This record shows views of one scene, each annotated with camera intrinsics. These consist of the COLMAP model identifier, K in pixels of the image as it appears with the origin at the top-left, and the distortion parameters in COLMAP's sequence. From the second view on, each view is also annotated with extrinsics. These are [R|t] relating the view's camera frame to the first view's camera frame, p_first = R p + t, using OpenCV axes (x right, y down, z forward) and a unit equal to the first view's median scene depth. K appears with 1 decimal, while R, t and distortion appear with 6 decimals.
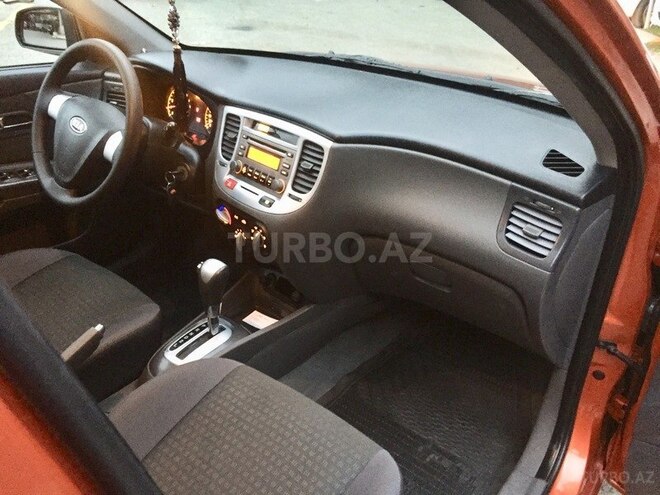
lens RADIAL K [[568.4, 0, 330.0], [0, 568.4, 247.5], [0, 0, 1]] dist [0.086301, -0.132573]
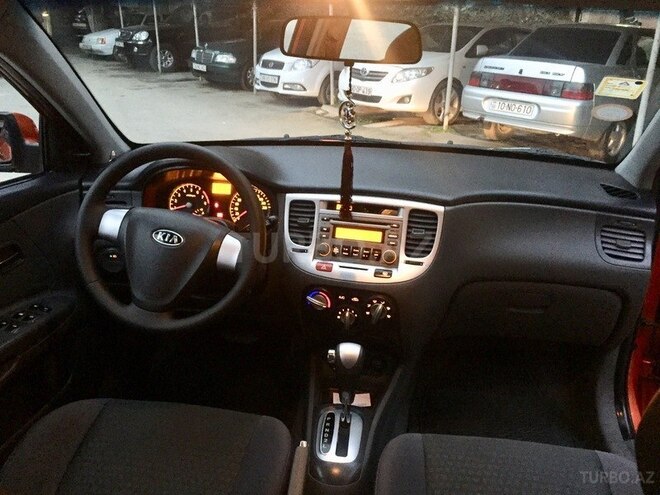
lens RADIAL K [[568.4, 0, 330.0], [0, 568.4, 247.5], [0, 0, 1]] dist [0.086301, -0.132573]
pose [[0.844625, -0.190253, 0.500413, -0.706553], [0.250298, 0.966607, -0.054970, -0.093807], [-0.473244, 0.171682, 0.864040, 0.138500]]
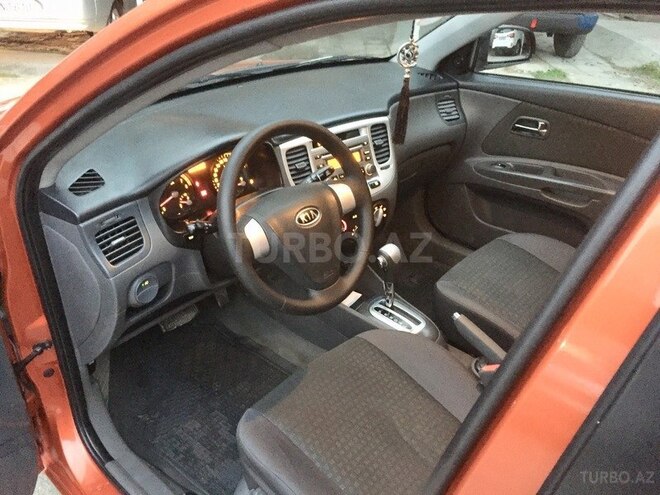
lens RADIAL K [[568.4, 0, 330.0], [0, 568.4, 247.5], [0, 0, 1]] dist [0.086301, -0.132573]
pose [[0.040308, -0.508742, 0.859975, -1.269219], [0.464749, 0.771453, 0.434591, -0.564929], [-0.884525, 0.382155, 0.267533, 0.807170]]
